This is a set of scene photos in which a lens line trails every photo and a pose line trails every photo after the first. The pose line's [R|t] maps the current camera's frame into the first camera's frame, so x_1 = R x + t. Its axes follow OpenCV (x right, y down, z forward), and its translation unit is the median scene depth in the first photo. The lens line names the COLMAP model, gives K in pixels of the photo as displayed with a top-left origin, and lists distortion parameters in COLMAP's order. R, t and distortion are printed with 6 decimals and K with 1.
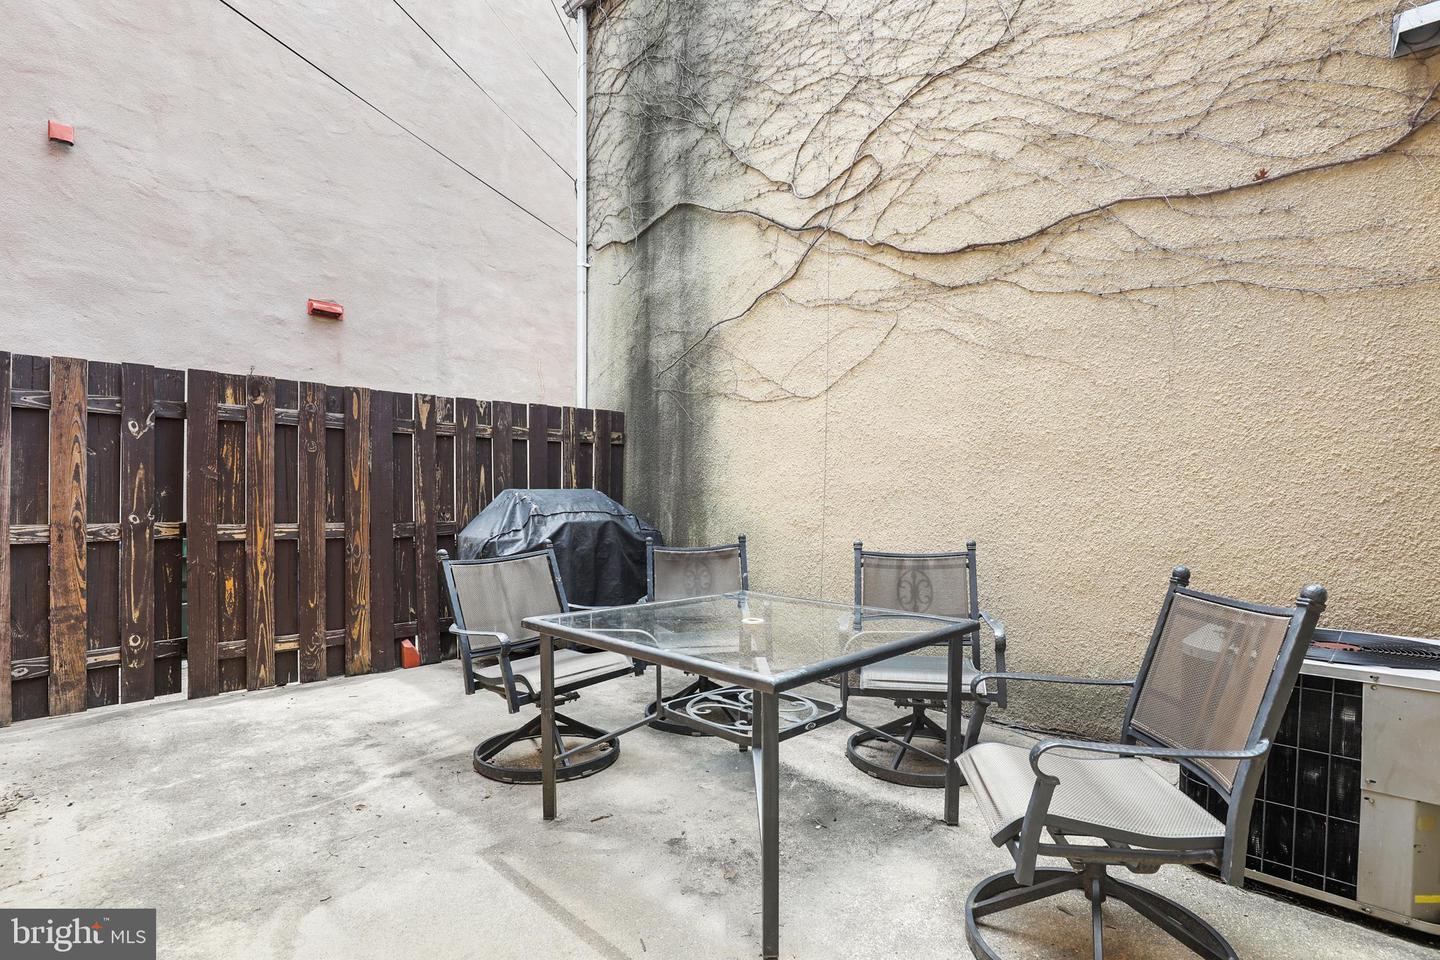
lens RADIAL K [[669.3, 0, 719.5], [0, 669.3, 506.7], [0, 0, 1]] dist [-0.017724, -0.000138]
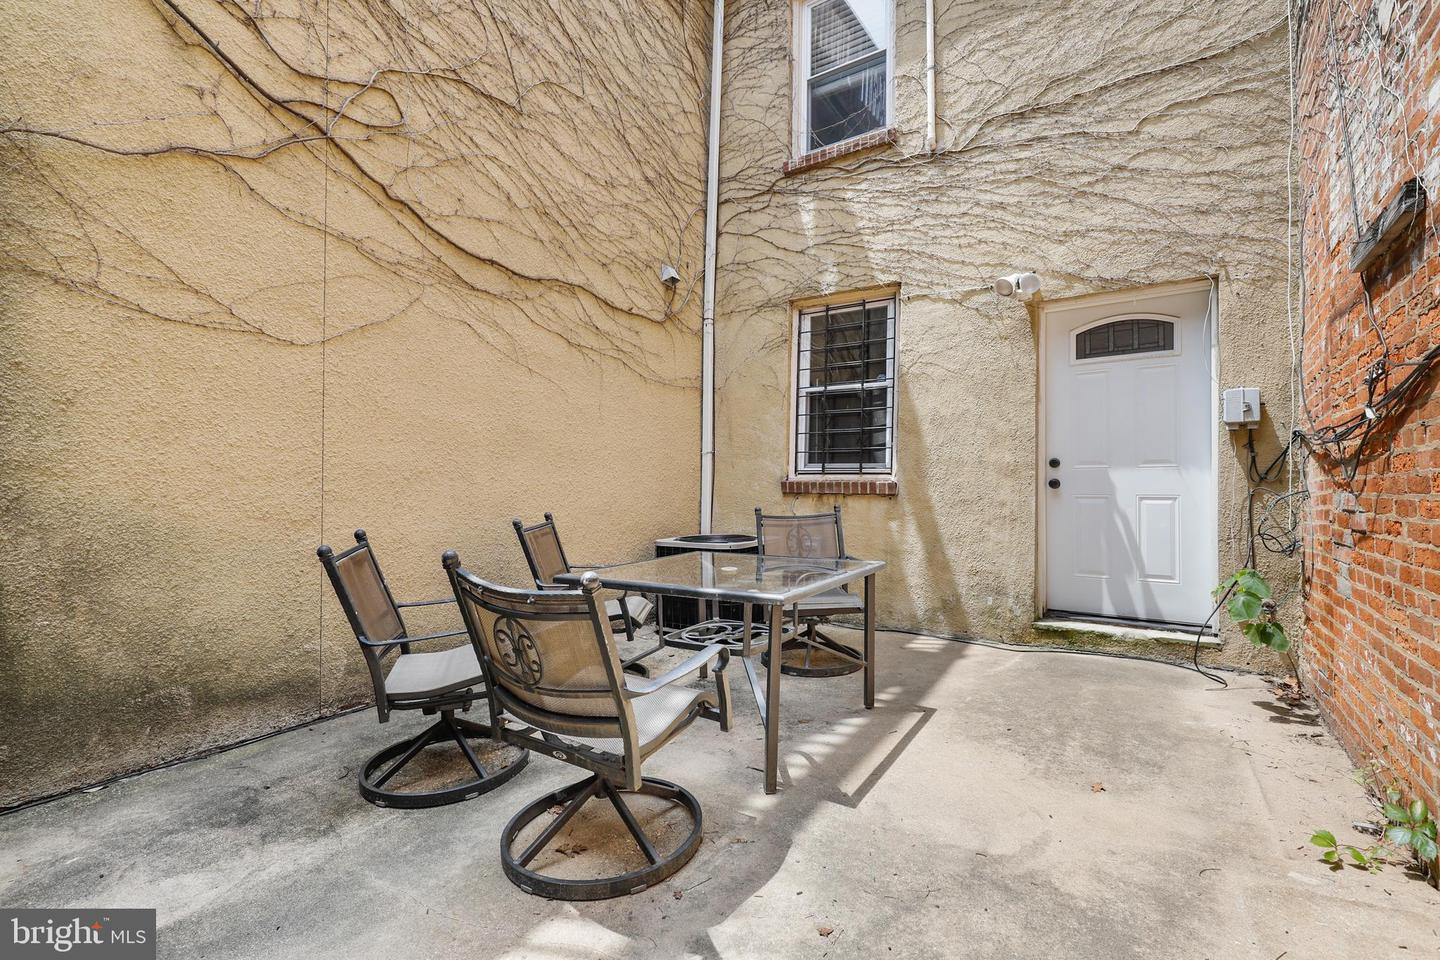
lens RADIAL K [[640.2, 0, 720.8], [0, 640.2, 482.9], [0, 0, 1]] dist [0.002323, -0.000779]
pose [[-0.187980, -0.012752, 0.982090, -0.776947], [0.010145, 0.999837, 0.014924, -0.018485], [-0.982120, 0.012769, -0.187820, 0.808269]]
